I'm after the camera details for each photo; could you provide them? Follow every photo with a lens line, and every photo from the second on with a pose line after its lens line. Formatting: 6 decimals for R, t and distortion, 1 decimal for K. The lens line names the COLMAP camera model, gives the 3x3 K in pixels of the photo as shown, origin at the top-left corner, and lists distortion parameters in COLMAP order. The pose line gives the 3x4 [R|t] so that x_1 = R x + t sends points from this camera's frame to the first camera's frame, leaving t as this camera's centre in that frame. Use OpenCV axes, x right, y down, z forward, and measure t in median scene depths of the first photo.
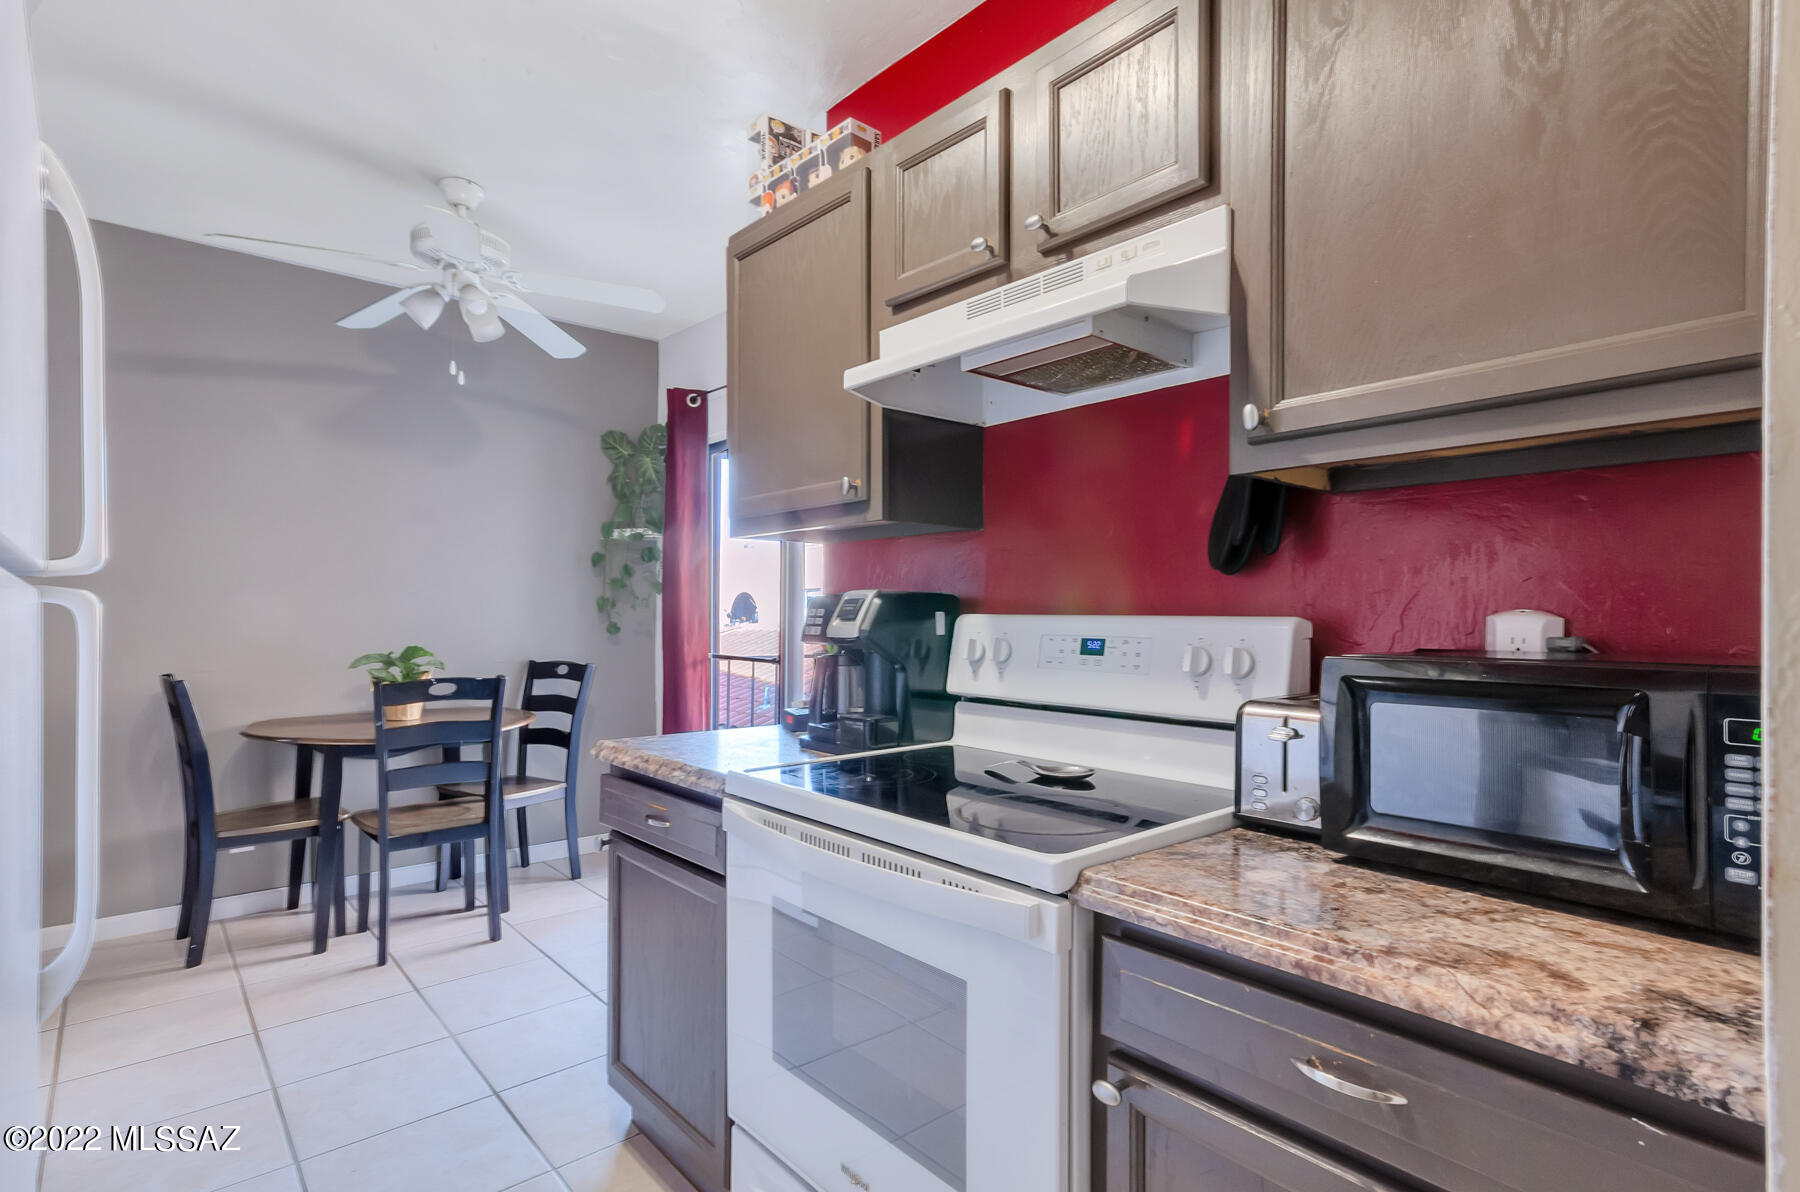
lens RADIAL K [[951.7, 0, 911.3], [0, 951.7, 607.6], [0, 0, 1]] dist [0.009302, 0.007443]
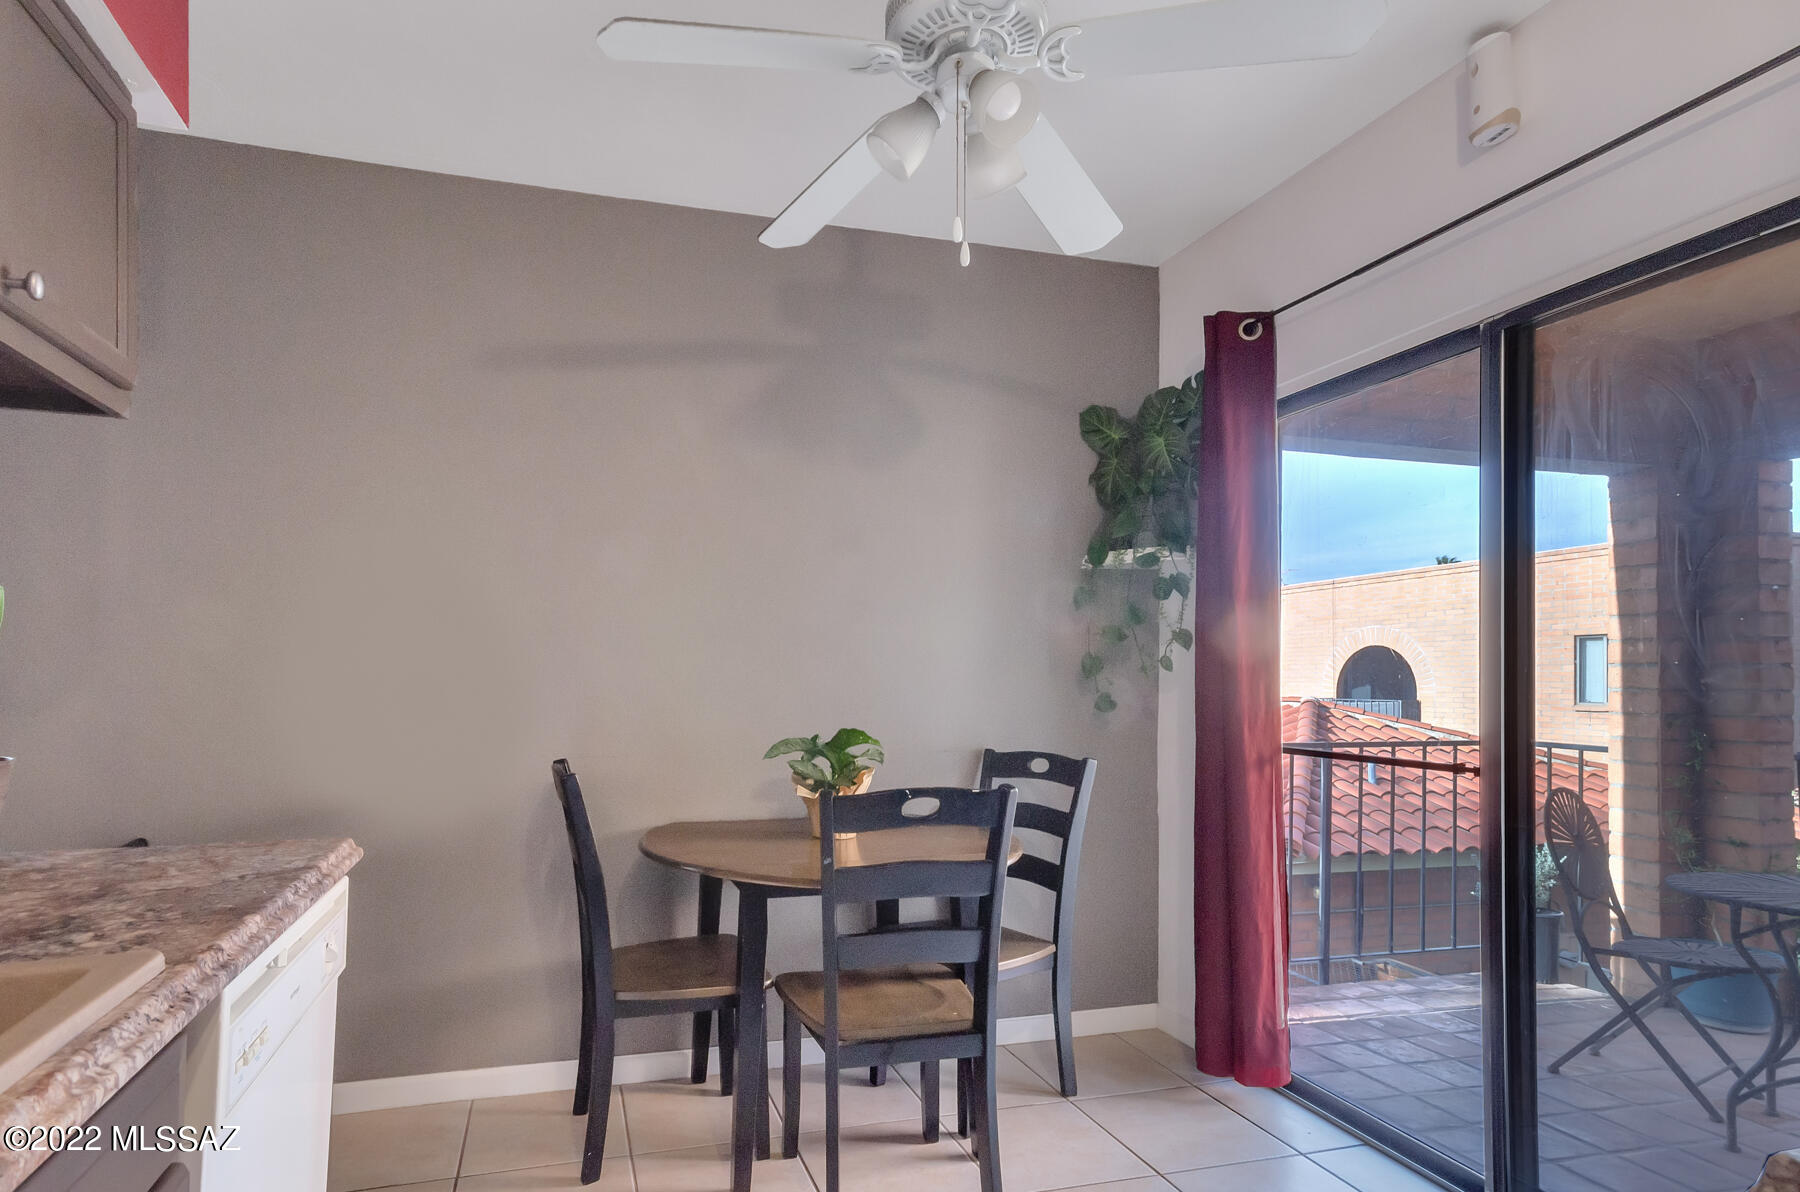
lens RADIAL K [[951.7, 0, 783.9], [0, 951.7, 669.2], [0, 0, 1]] dist [0.009302, 0.007443]
pose [[0.897750, -0.007551, -0.440440, -0.240488], [0.004111, 0.999953, -0.008764, 0.003723], [0.440485, 0.006057, 0.897739, 0.339175]]
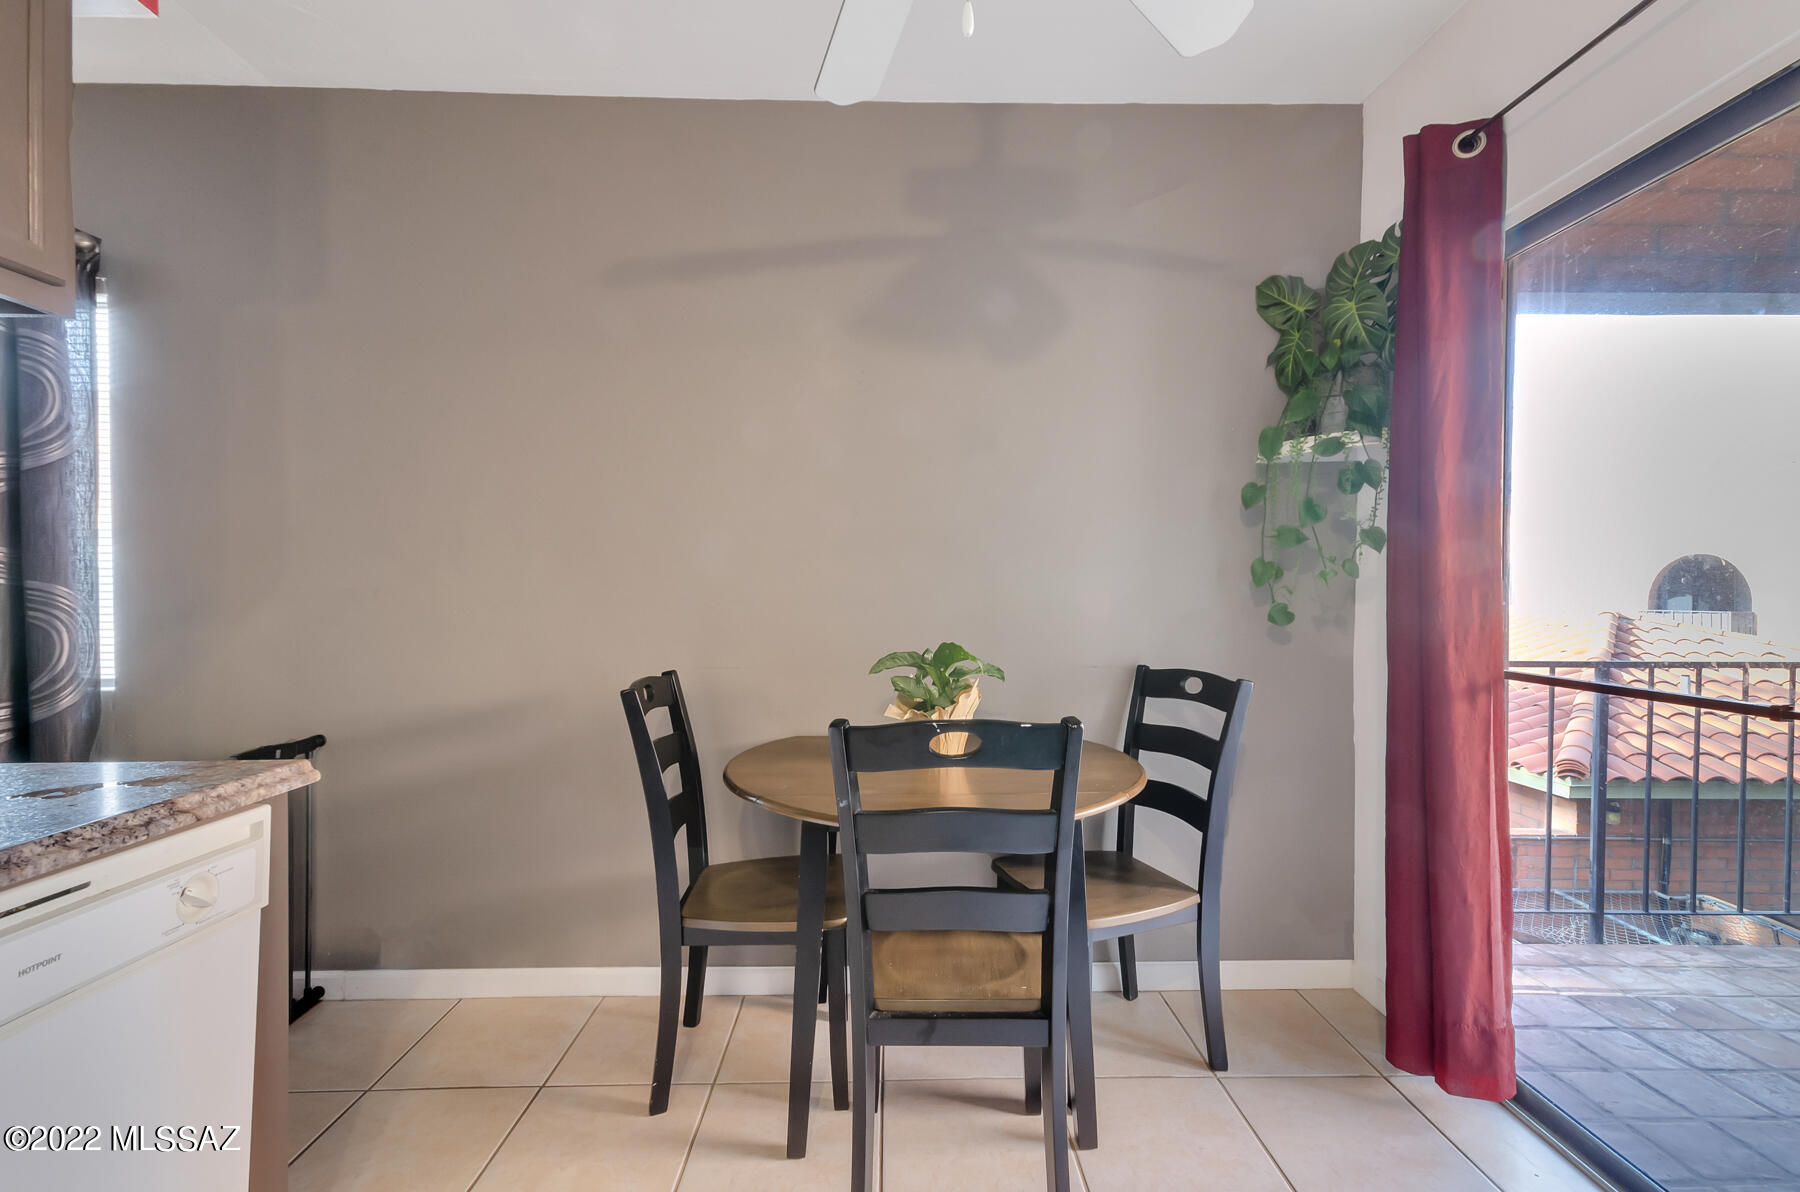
lens RADIAL K [[784.3, 0, 898.4], [0, 784.3, 600.4], [0, 0, 1]] dist [0.019533, -0.001180]
pose [[0.769764, 0.000838, -0.638327, -0.202977], [0.007493, 0.999918, 0.010349, 0.006724], [0.638284, -0.012750, 0.769695, 0.530226]]
